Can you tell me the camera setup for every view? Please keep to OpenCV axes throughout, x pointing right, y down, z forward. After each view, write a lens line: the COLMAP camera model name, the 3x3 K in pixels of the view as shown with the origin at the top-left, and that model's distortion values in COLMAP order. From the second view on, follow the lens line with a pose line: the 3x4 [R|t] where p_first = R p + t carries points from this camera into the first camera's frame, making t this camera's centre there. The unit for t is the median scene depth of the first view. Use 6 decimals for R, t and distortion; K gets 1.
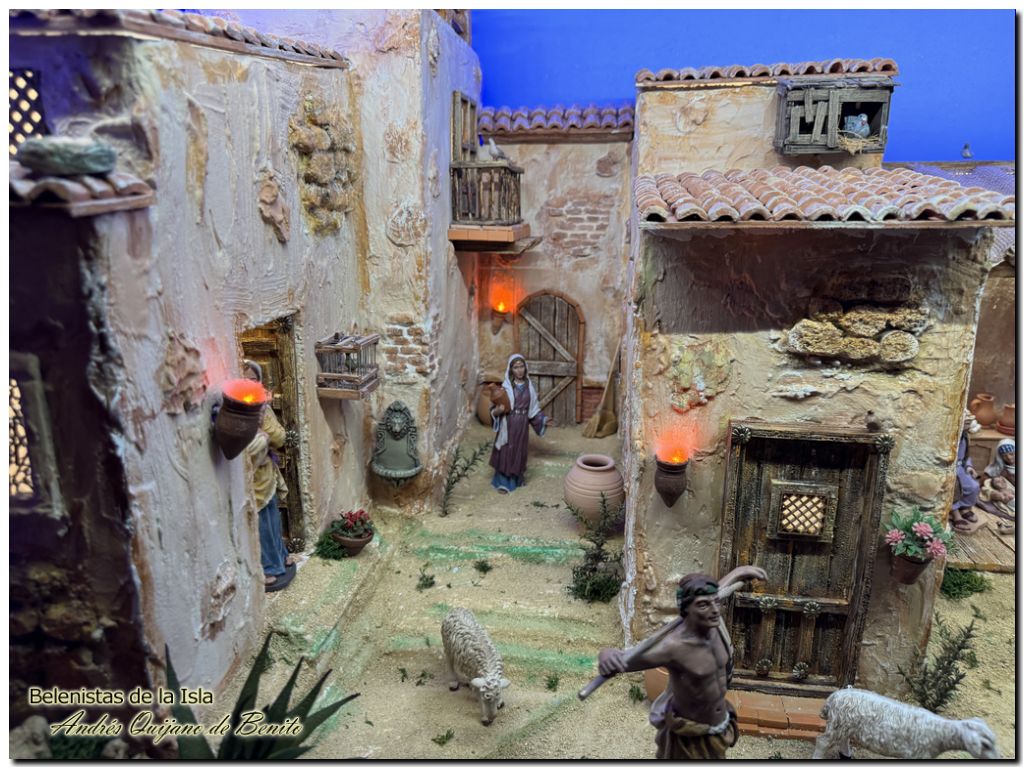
lens RADIAL K [[693.2, 0, 523.5], [0, 693.2, 376.2], [0, 0, 1]] dist [0.115840, -0.172217]
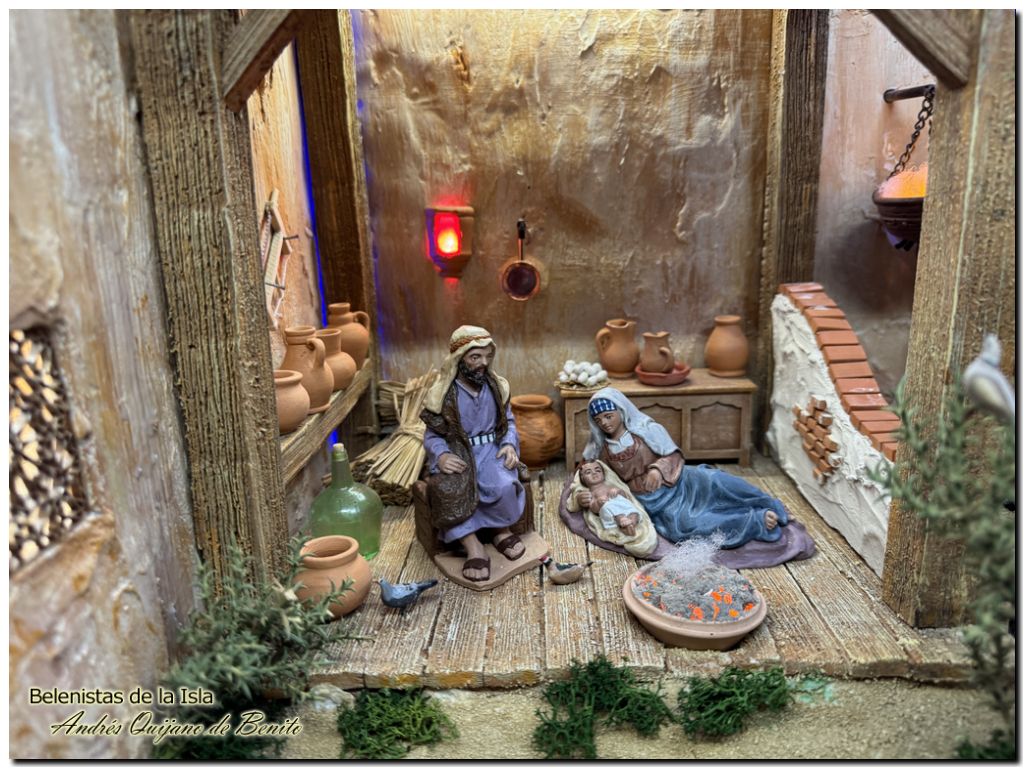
lens RADIAL K [[689.3, 0, 539.1], [0, 689.3, 382.9], [0, 0, 1]] dist [0.084604, -0.161967]
pose [[0.993699, -0.051706, 0.099446, 0.725255], [0.052304, 0.998625, -0.003420, 0.104377], [-0.099133, 0.008600, 0.995037, 0.615766]]
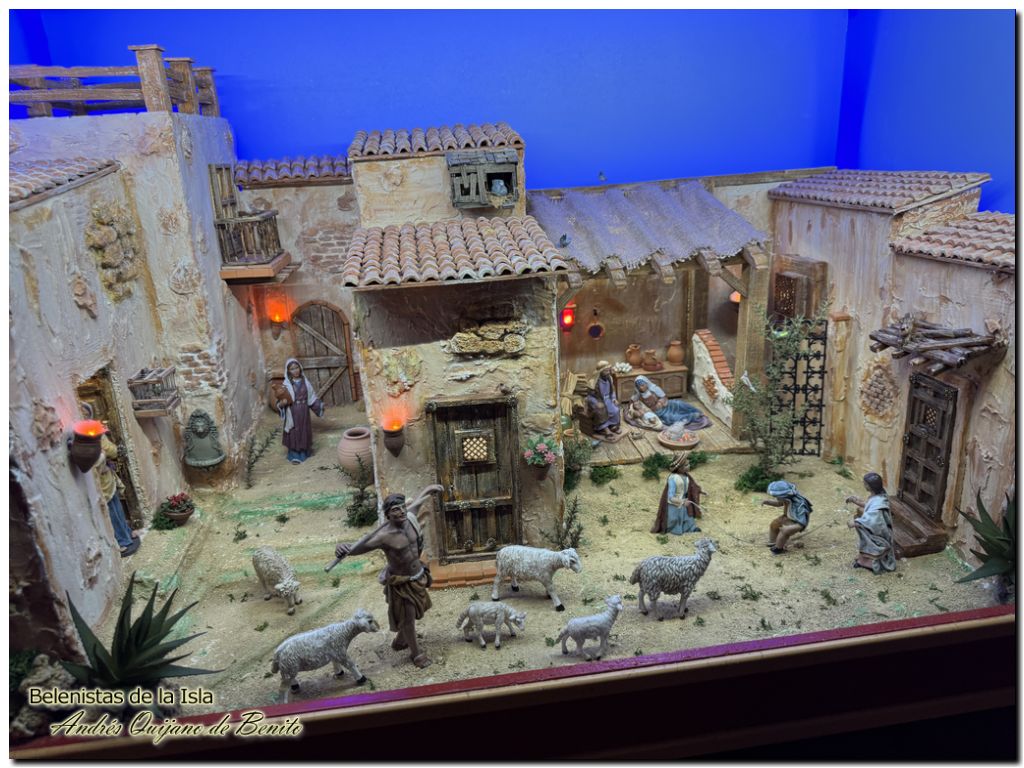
lens RADIAL K [[715.3, 0, 518.0], [0, 715.3, 385.3], [0, 0, 1]] dist [0.102552, -0.187815]
pose [[0.967066, -0.129539, 0.219098, 0.122248], [0.109832, 0.988917, 0.099903, -0.087875], [-0.229611, -0.072549, 0.970575, -0.520134]]
